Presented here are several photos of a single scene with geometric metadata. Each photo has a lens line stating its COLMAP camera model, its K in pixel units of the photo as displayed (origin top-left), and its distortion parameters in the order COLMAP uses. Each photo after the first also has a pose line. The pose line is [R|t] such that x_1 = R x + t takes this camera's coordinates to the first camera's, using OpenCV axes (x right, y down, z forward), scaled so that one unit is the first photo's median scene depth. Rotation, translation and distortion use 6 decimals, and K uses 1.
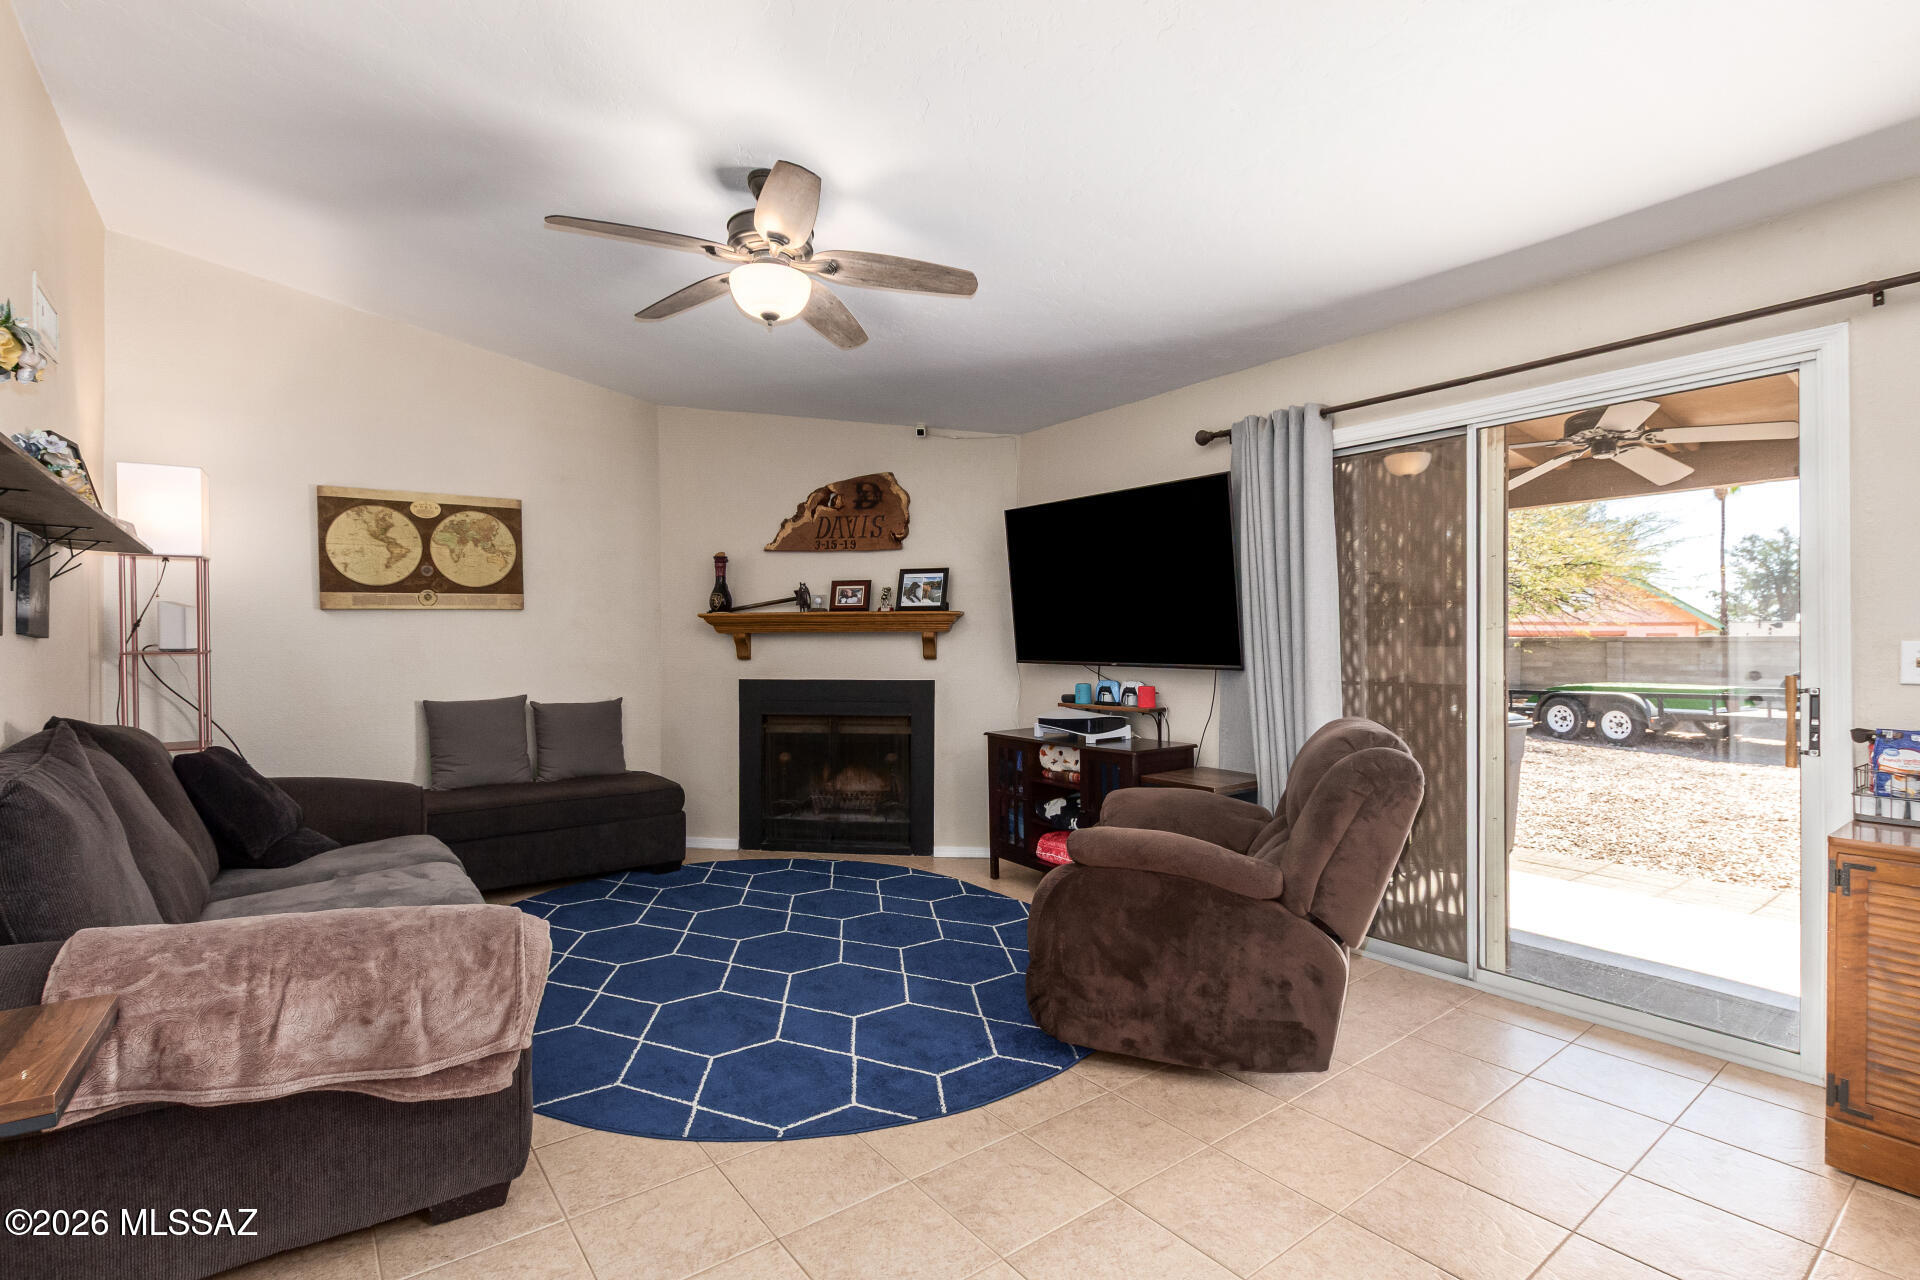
lens RADIAL K [[883.1, 0, 964.5], [0, 883.1, 653.4], [0, 0, 1]] dist [0.002251, -0.000034]
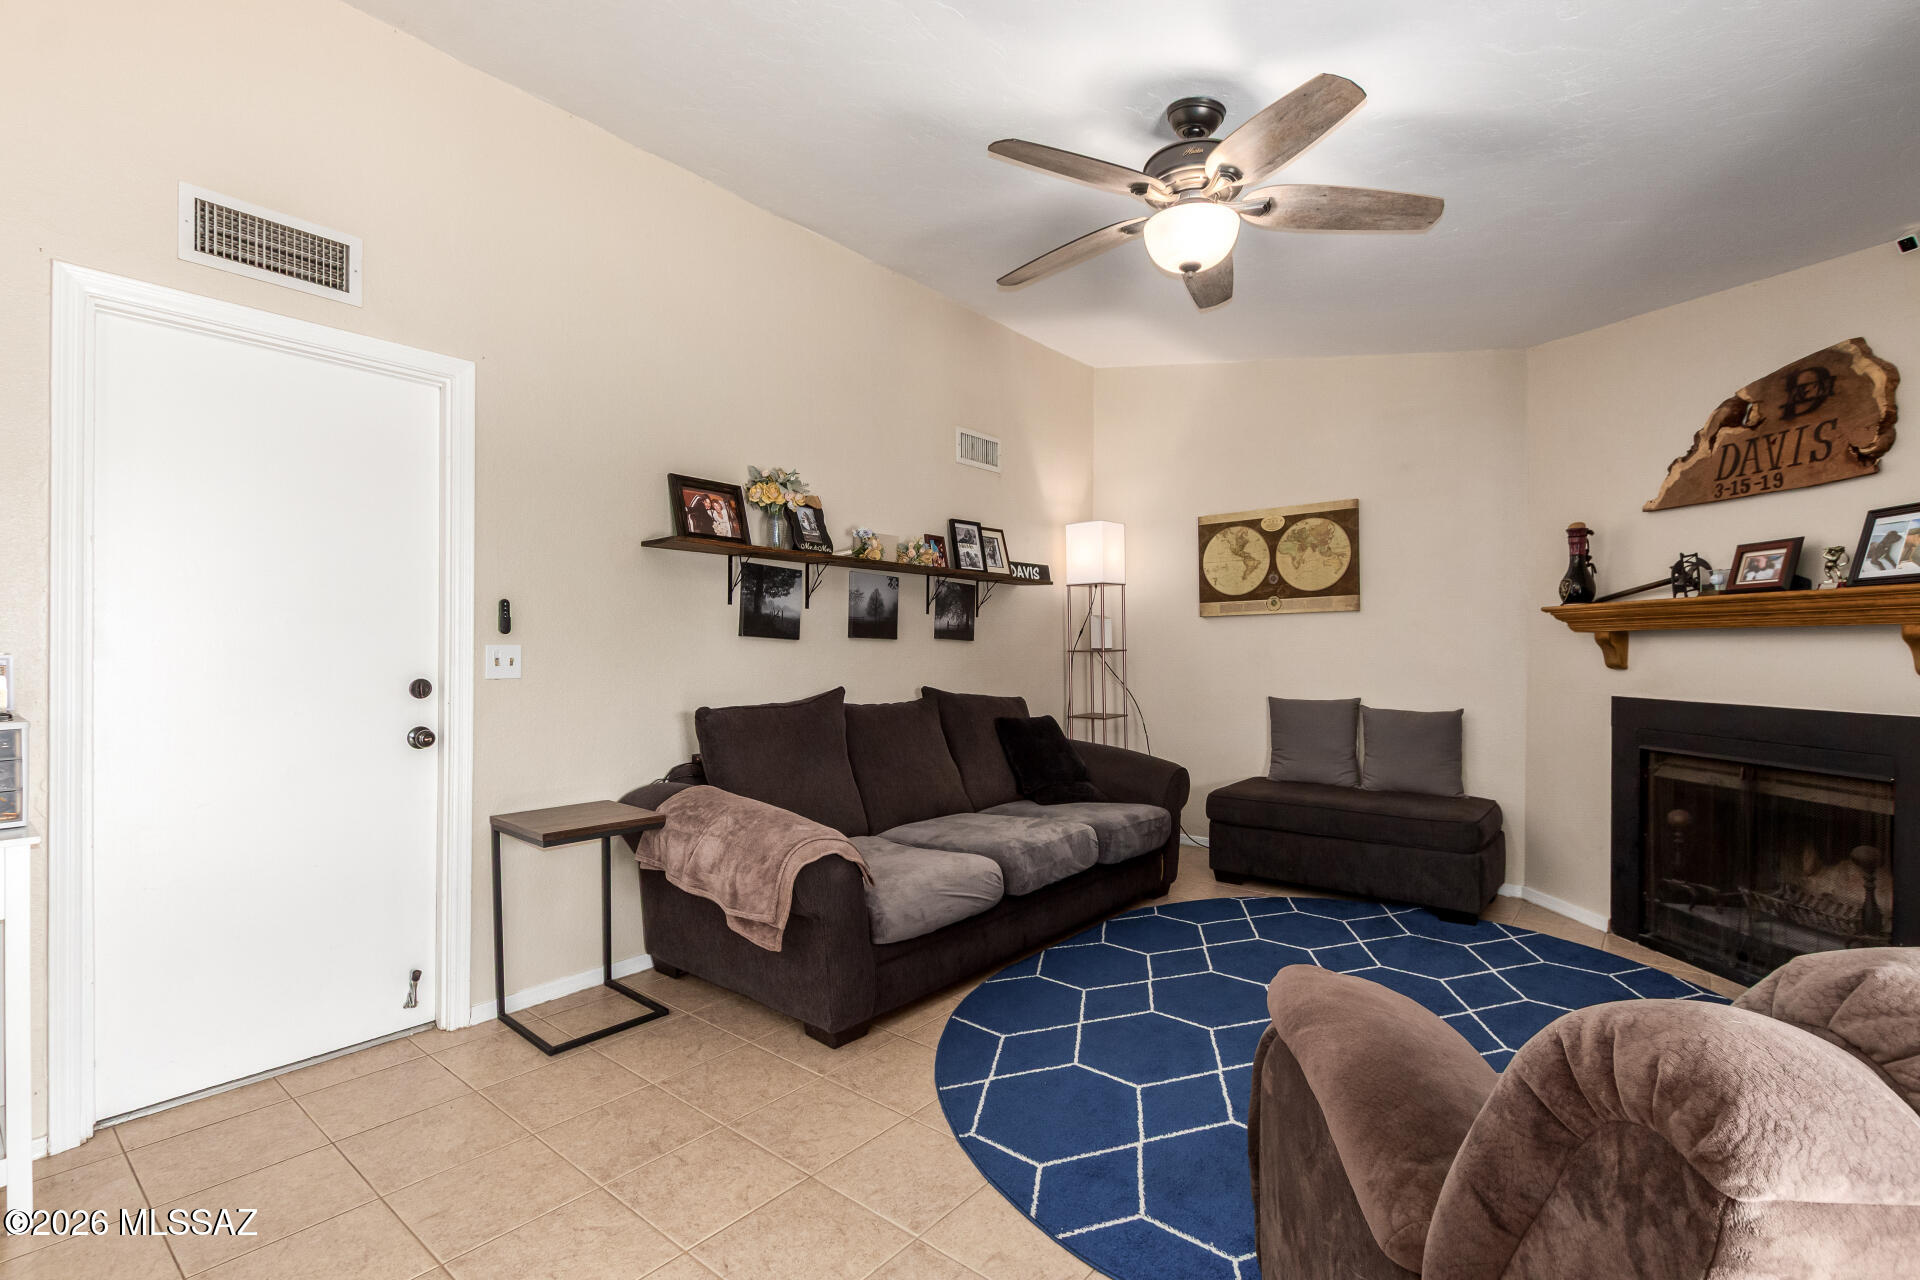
lens RADIAL K [[883.1, 0, 964.5], [0, 883.1, 653.4], [0, 0, 1]] dist [0.002251, -0.000034]
pose [[0.239655, 0.009699, -0.970810, 0.330900], [-0.014901, 0.999869, 0.006311, -0.002155], [0.970744, 0.012953, 0.239768, 0.332657]]
